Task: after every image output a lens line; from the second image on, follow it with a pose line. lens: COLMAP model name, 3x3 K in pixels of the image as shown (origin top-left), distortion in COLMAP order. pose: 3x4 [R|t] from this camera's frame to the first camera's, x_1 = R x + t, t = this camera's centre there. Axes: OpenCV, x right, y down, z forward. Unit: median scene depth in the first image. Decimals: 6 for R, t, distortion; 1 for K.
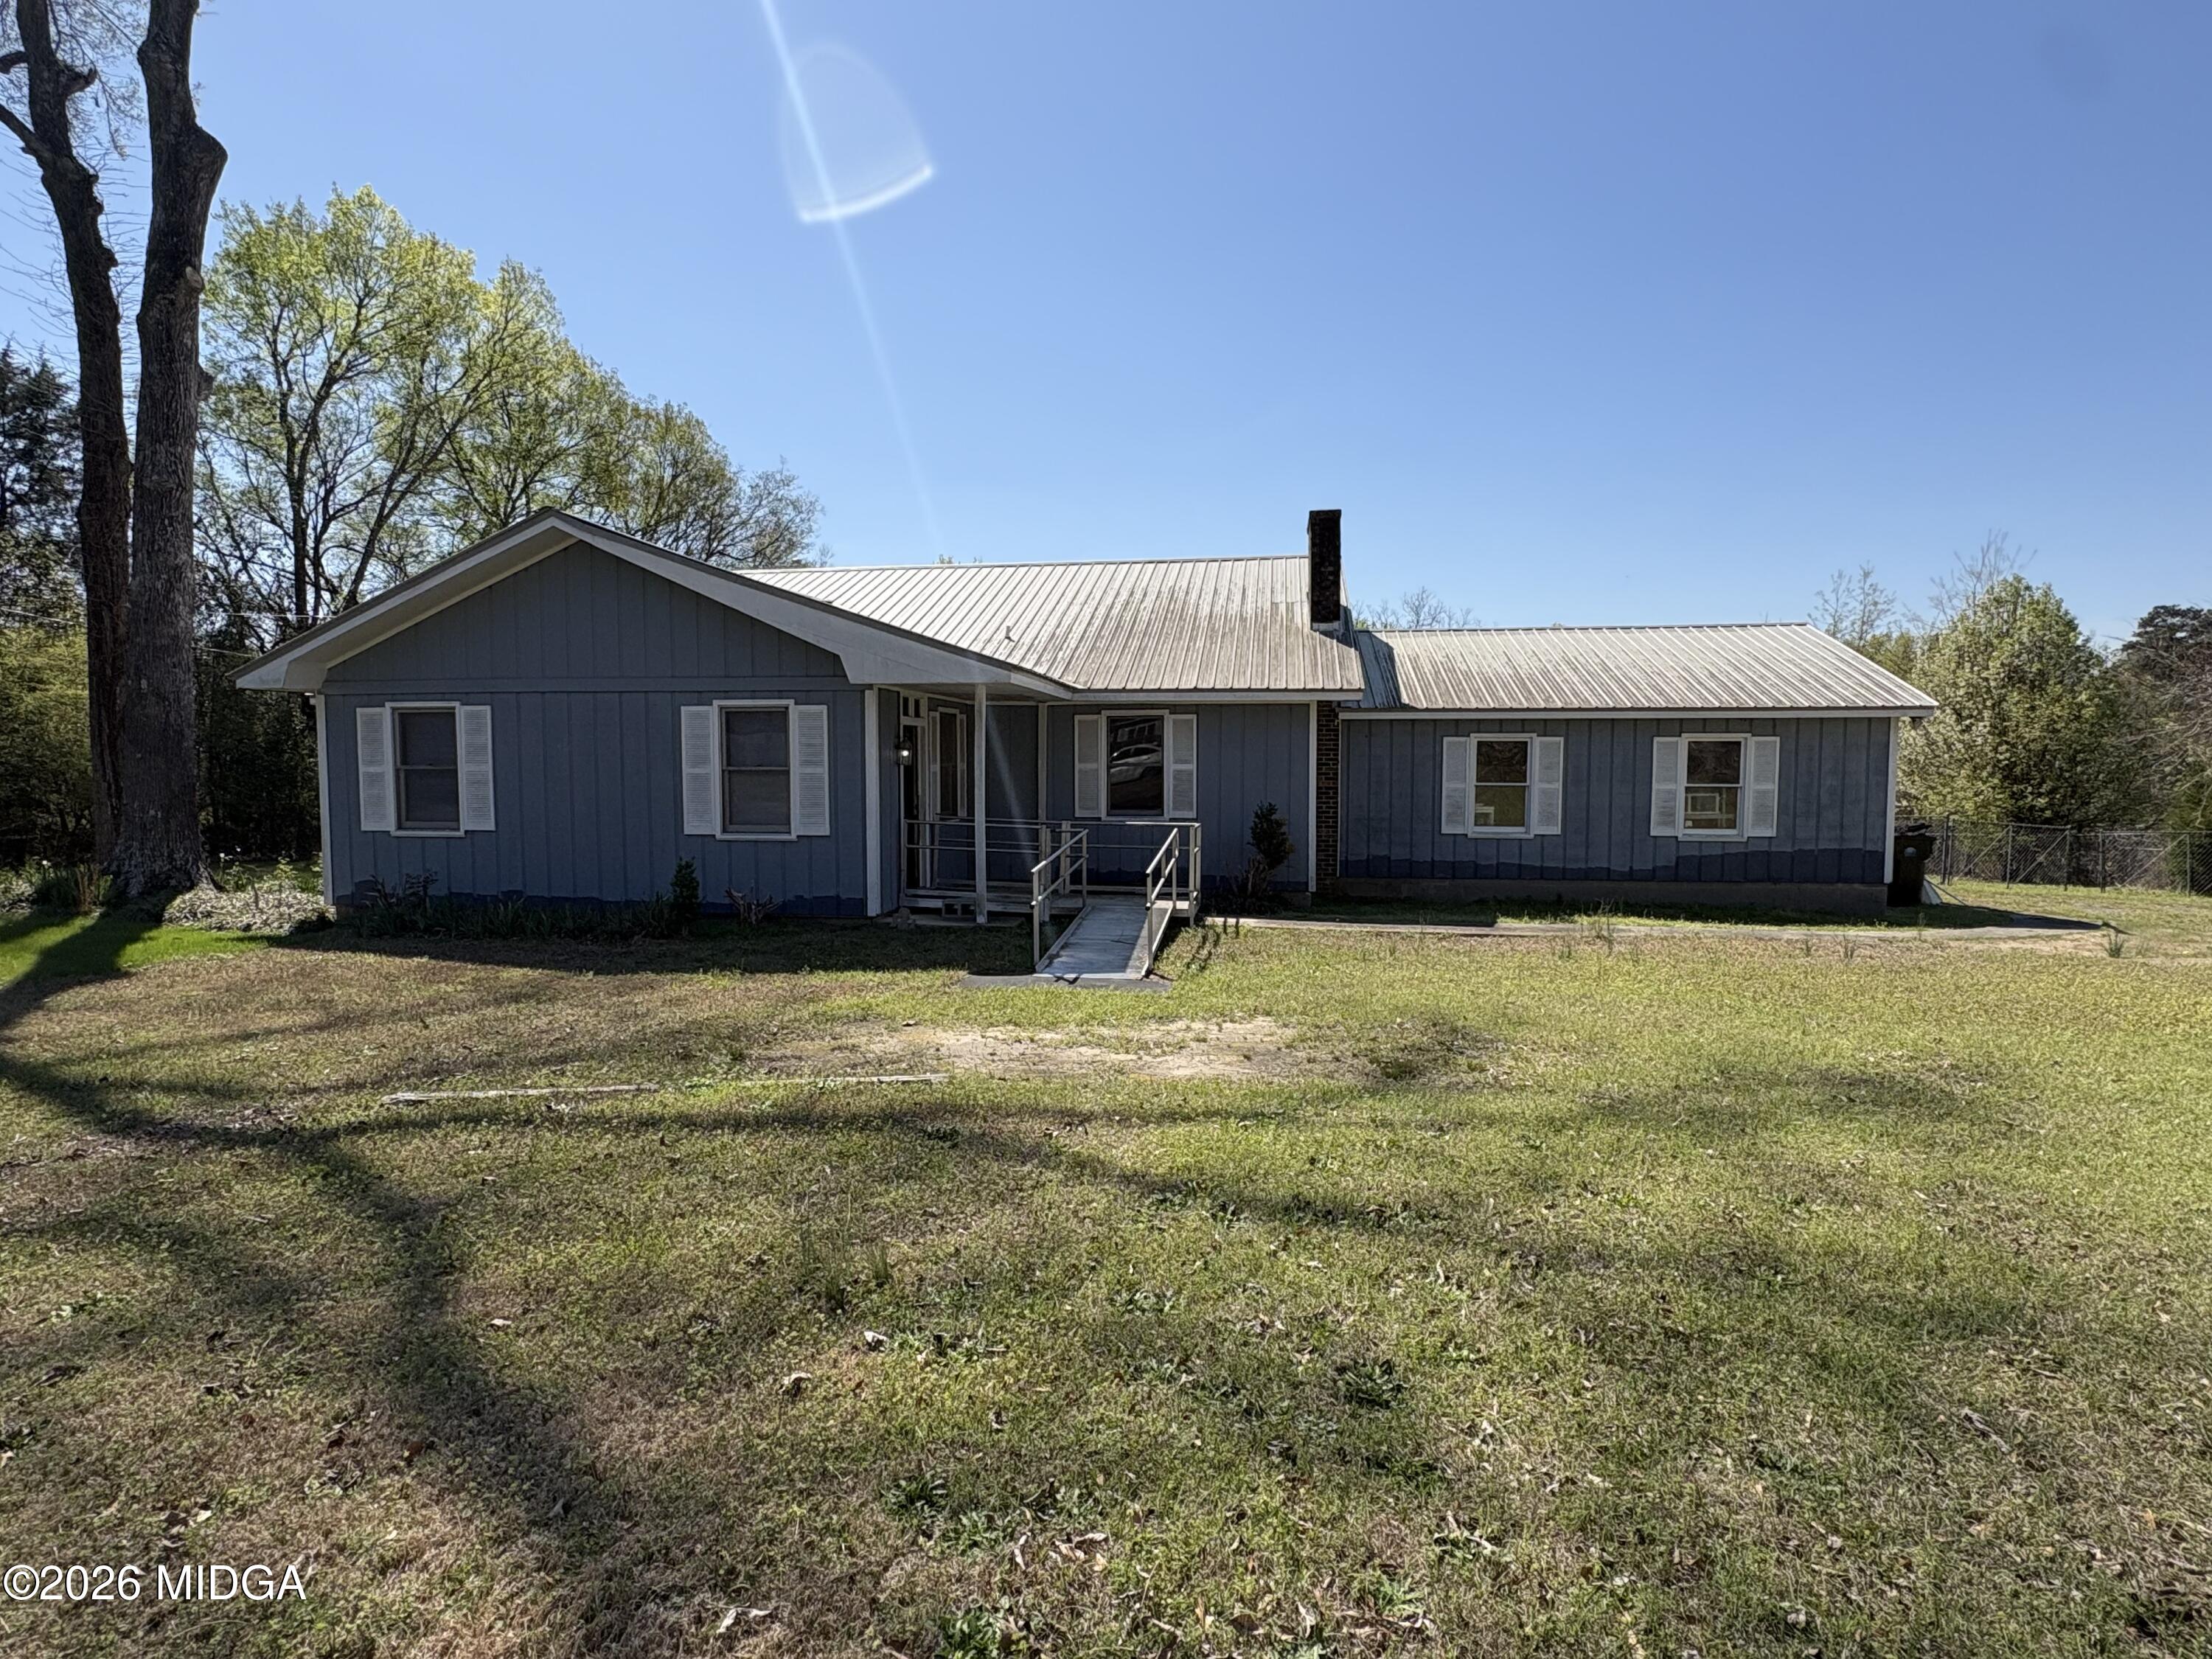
lens RADIAL K [[1164.3, 0, 1107.4], [0, 1164.3, 834.0], [0, 0, 1]] dist [0.014873, -0.000311]
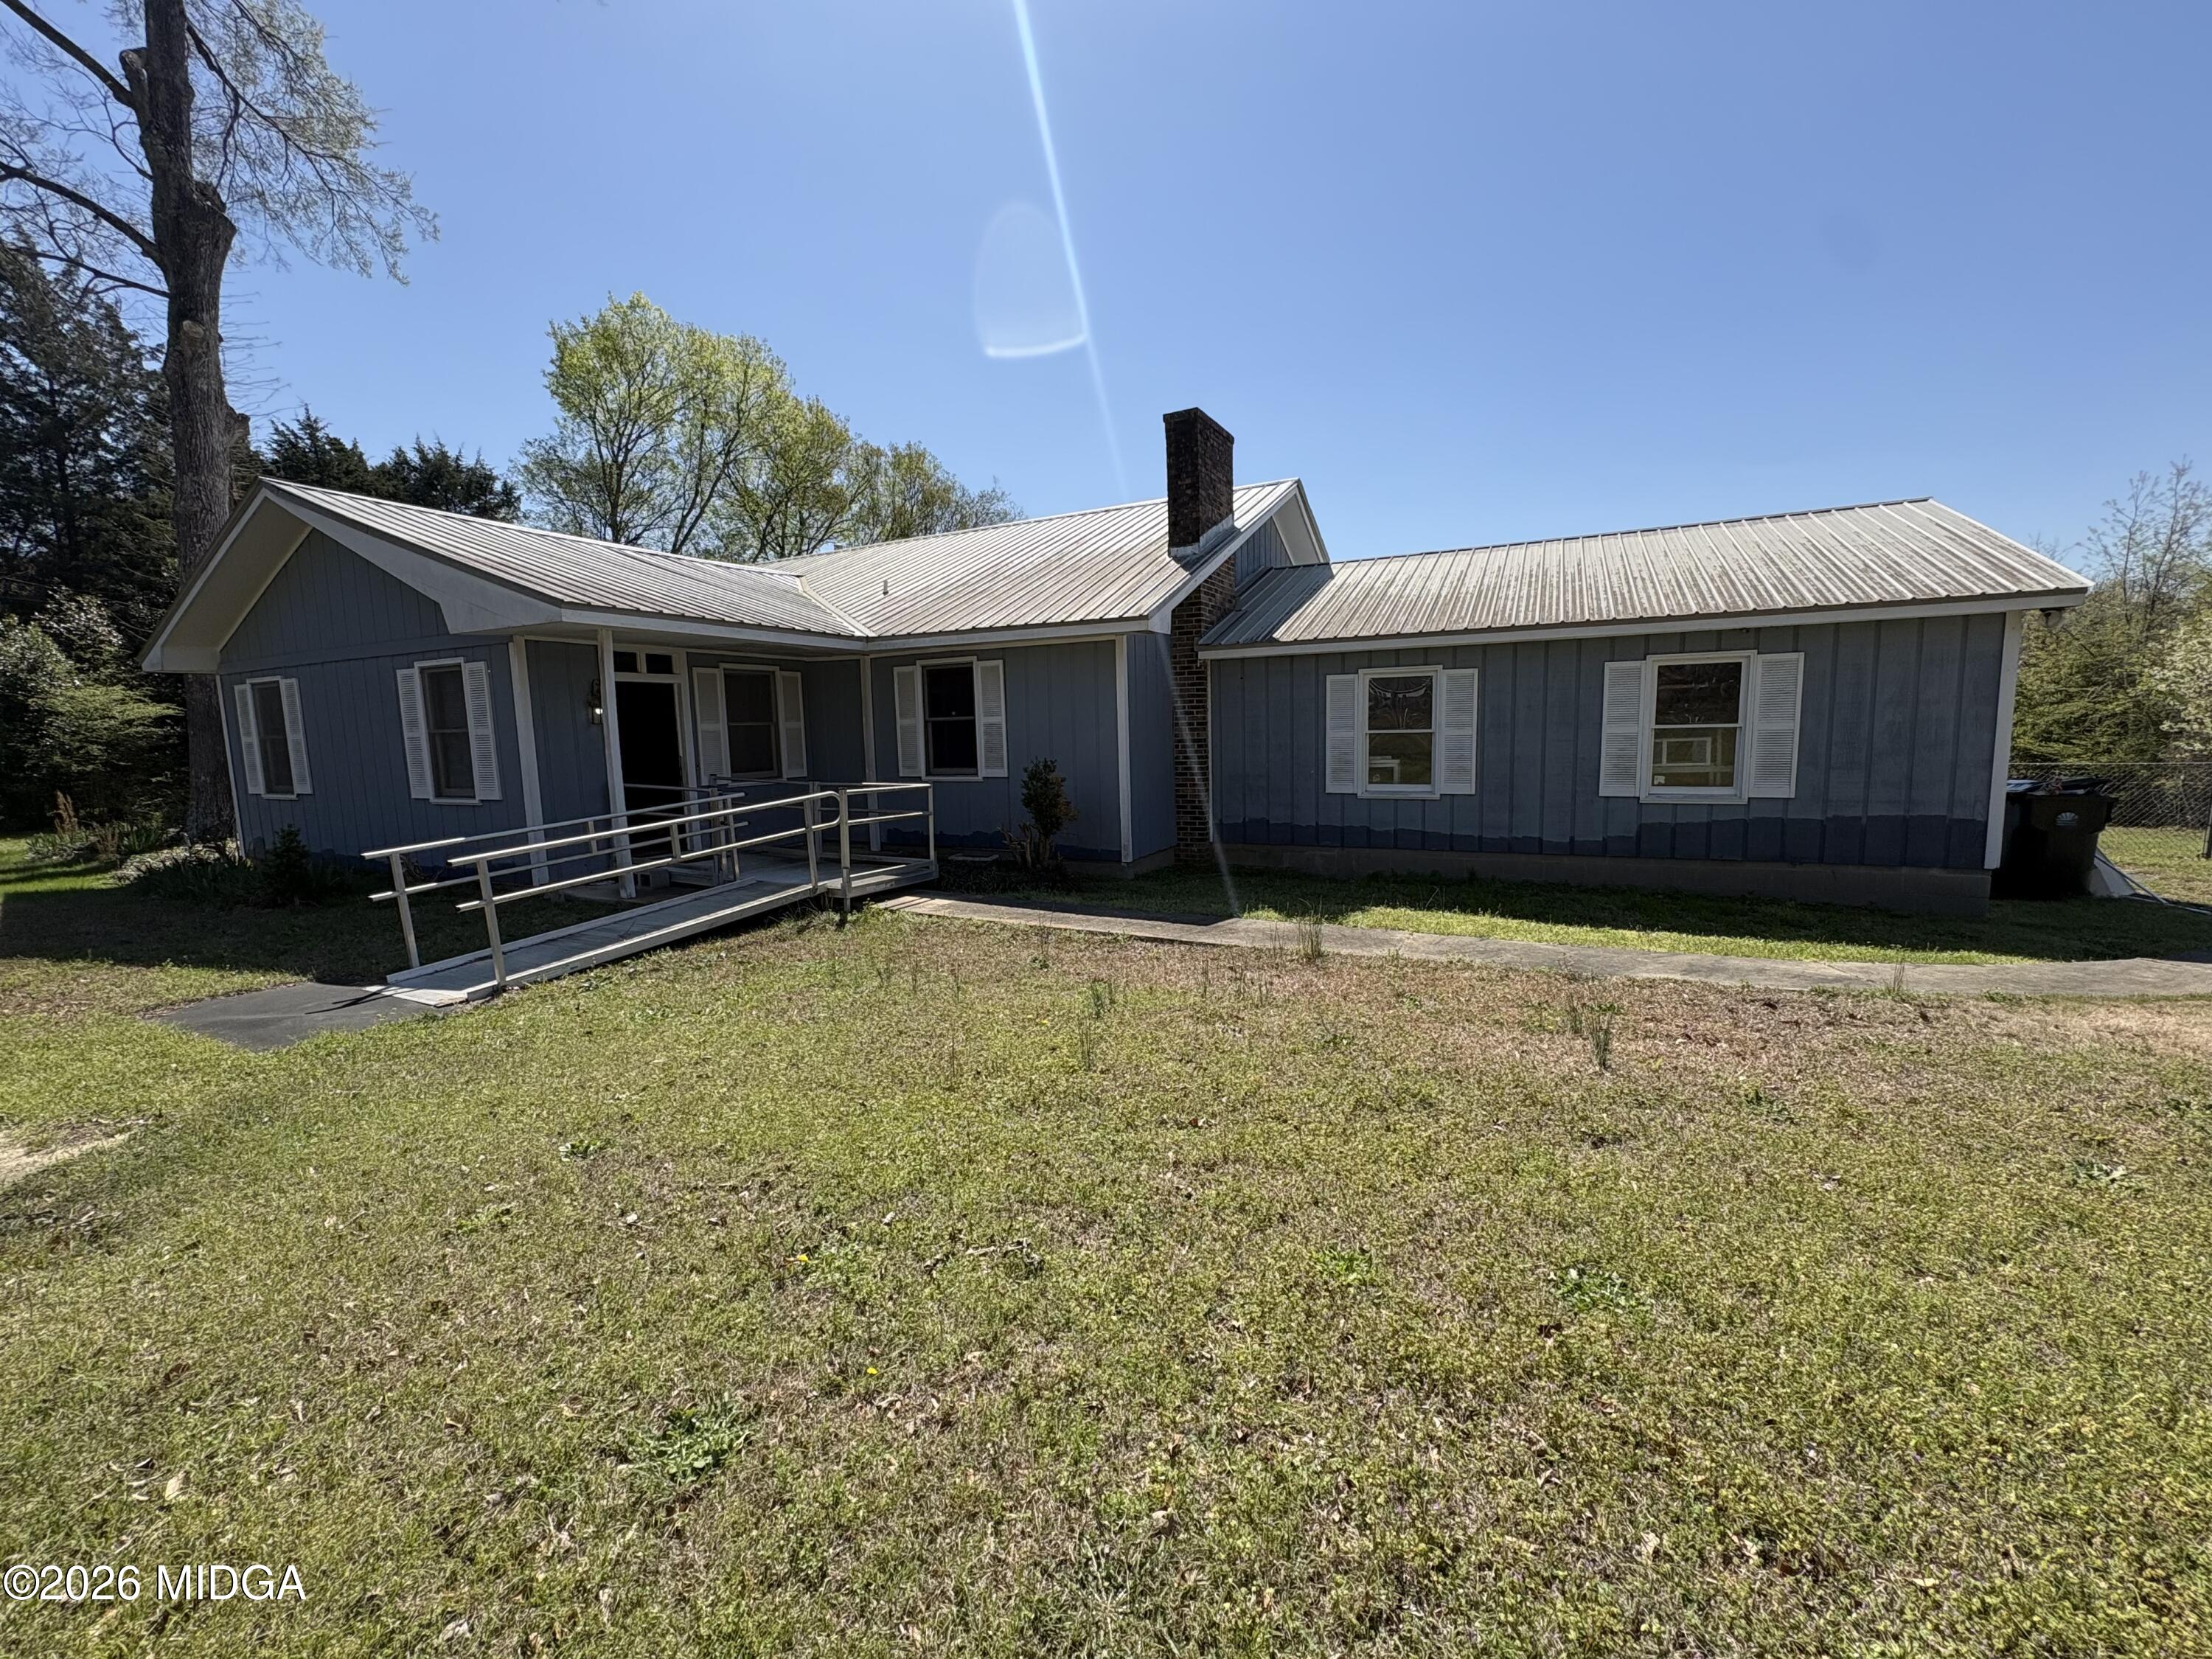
lens RADIAL K [[884.3, 0, 1098.0], [0, 884.3, 831.0], [0, 0, 1]] dist [0.009034, 0.000229]
pose [[0.946845, 0.013985, -0.321387, 0.345883], [0.004103, 0.998448, 0.055535, -0.008981], [0.321665, -0.053902, 0.945318, 0.360348]]
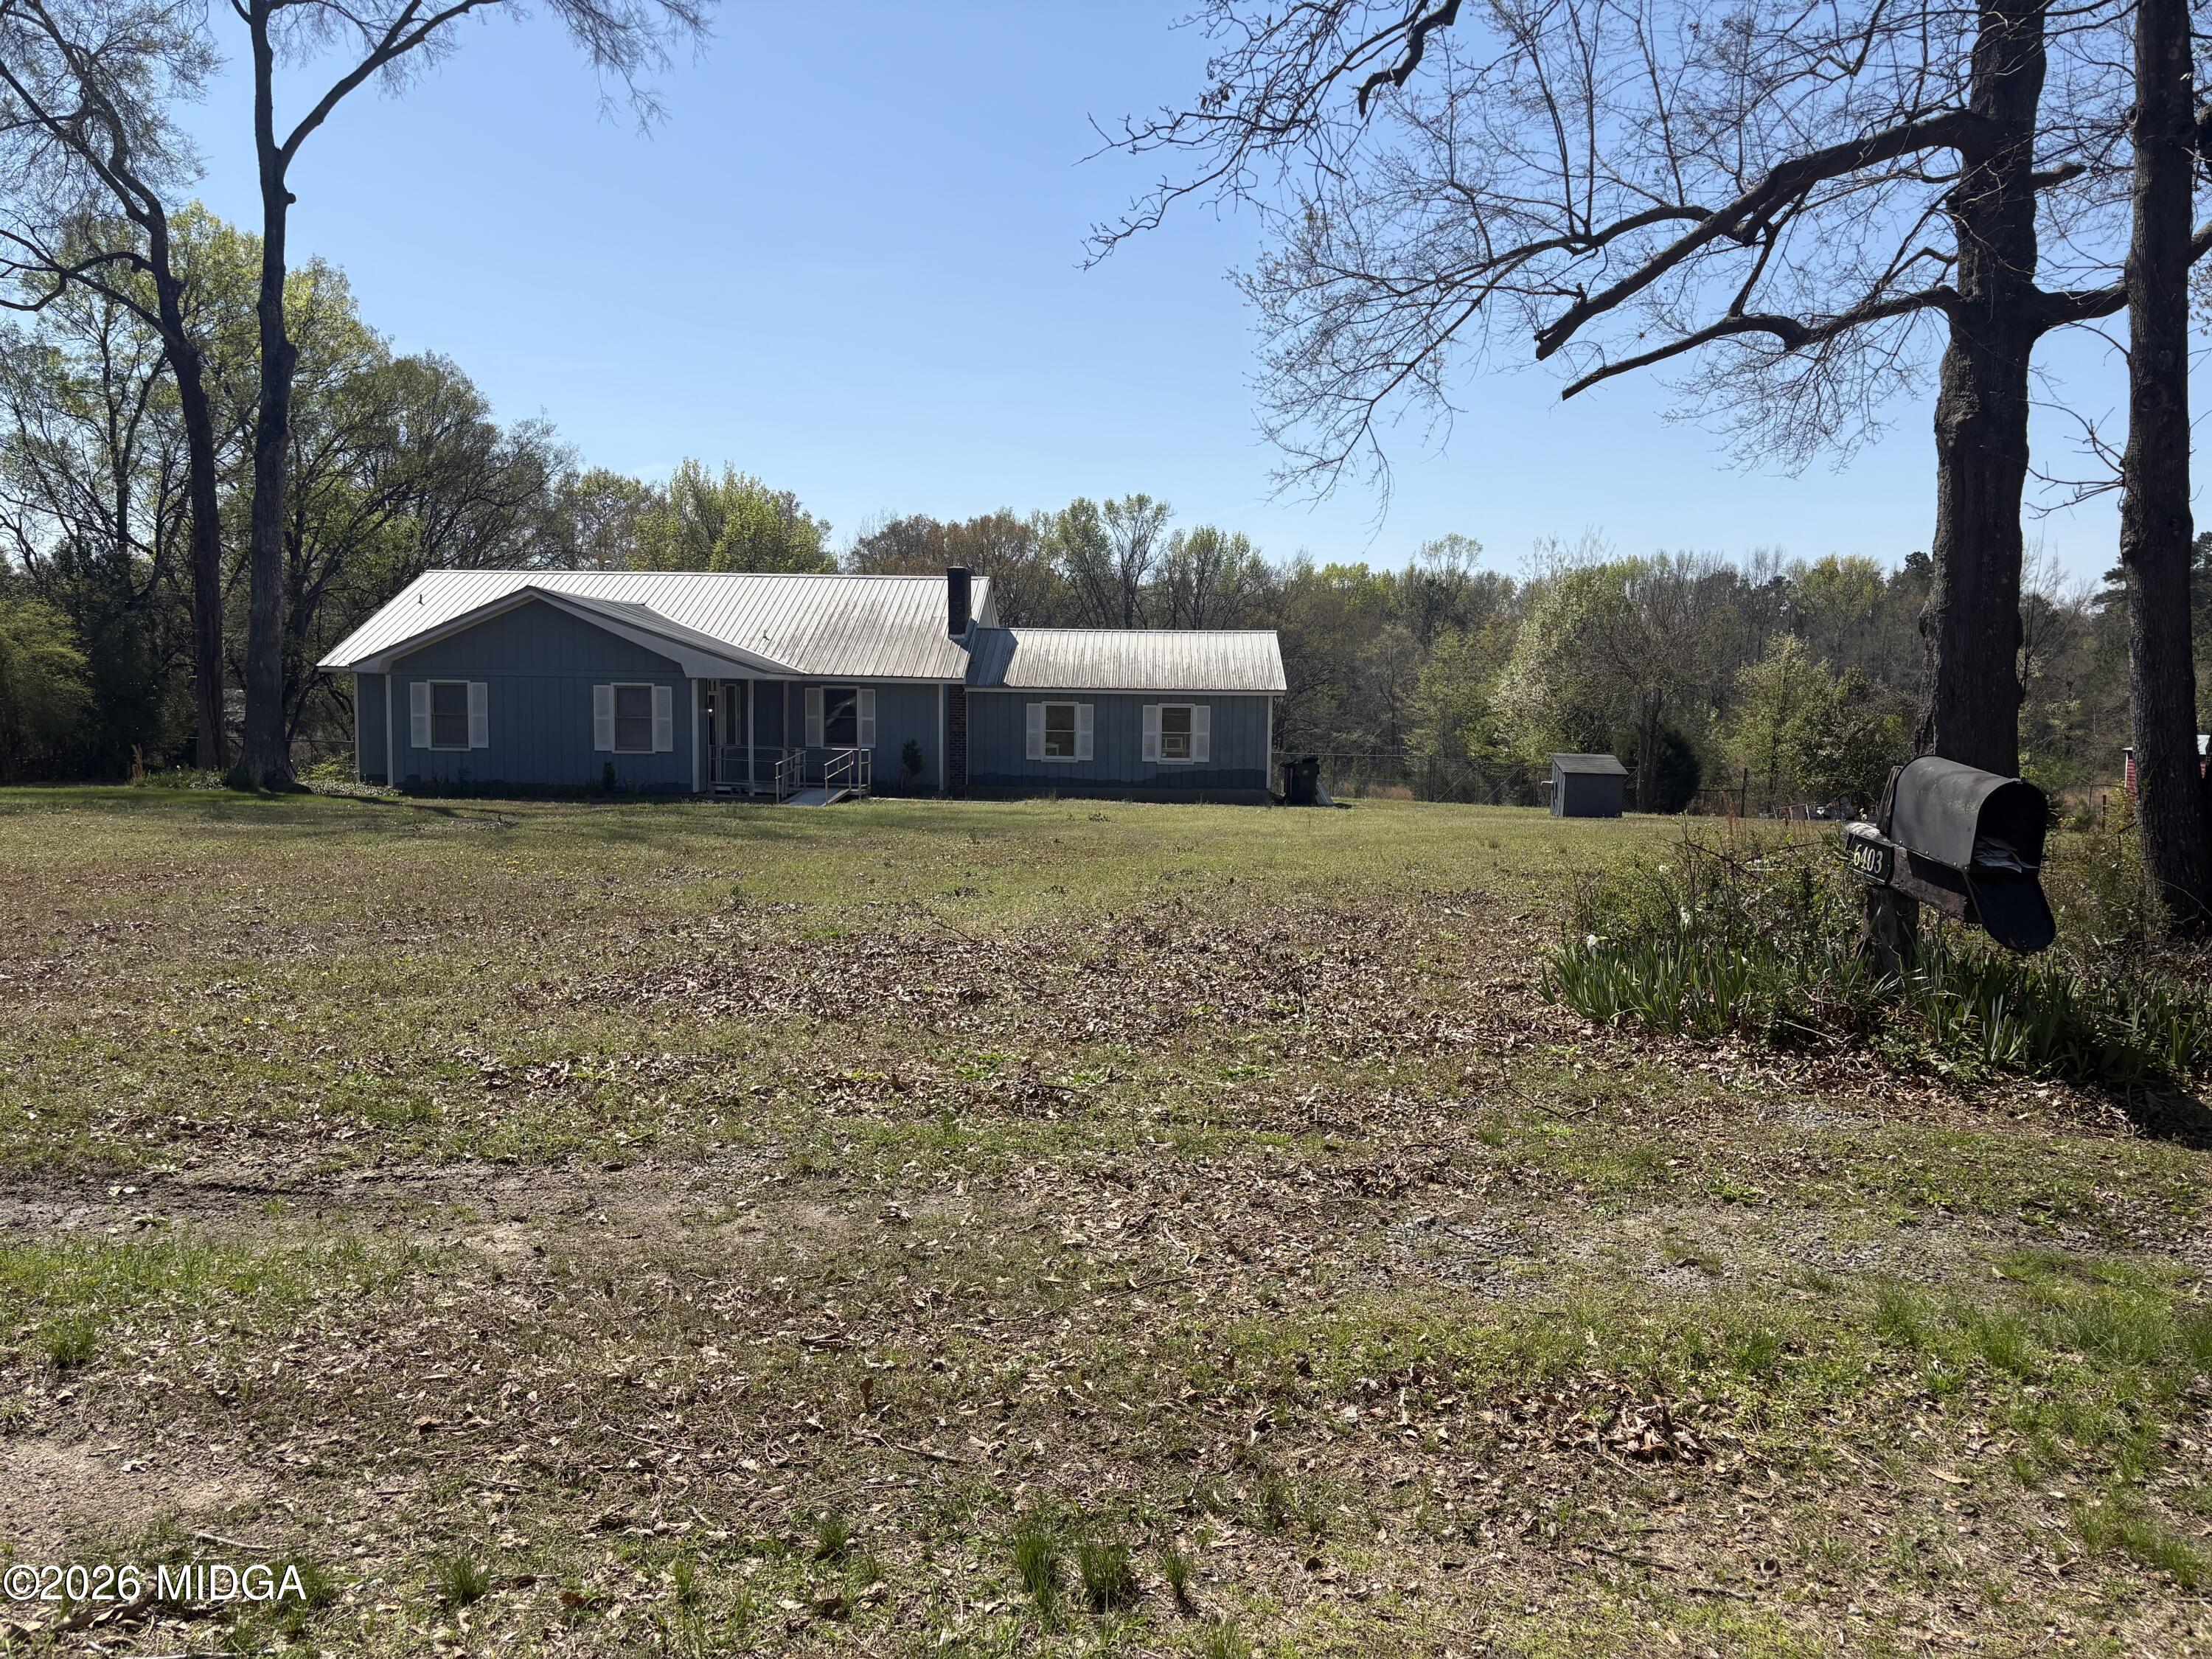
lens RADIAL K [[1648.1, 0, 1107.4], [0, 1648.1, 831.4], [0, 0, 1]] dist [0.058131, 0.000242]
pose [[0.992933, 0.004110, 0.118605, 0.123995], [-0.006572, 0.999771, 0.020381, 0.056357], [-0.118494, -0.021016, 0.992732, -1.441638]]
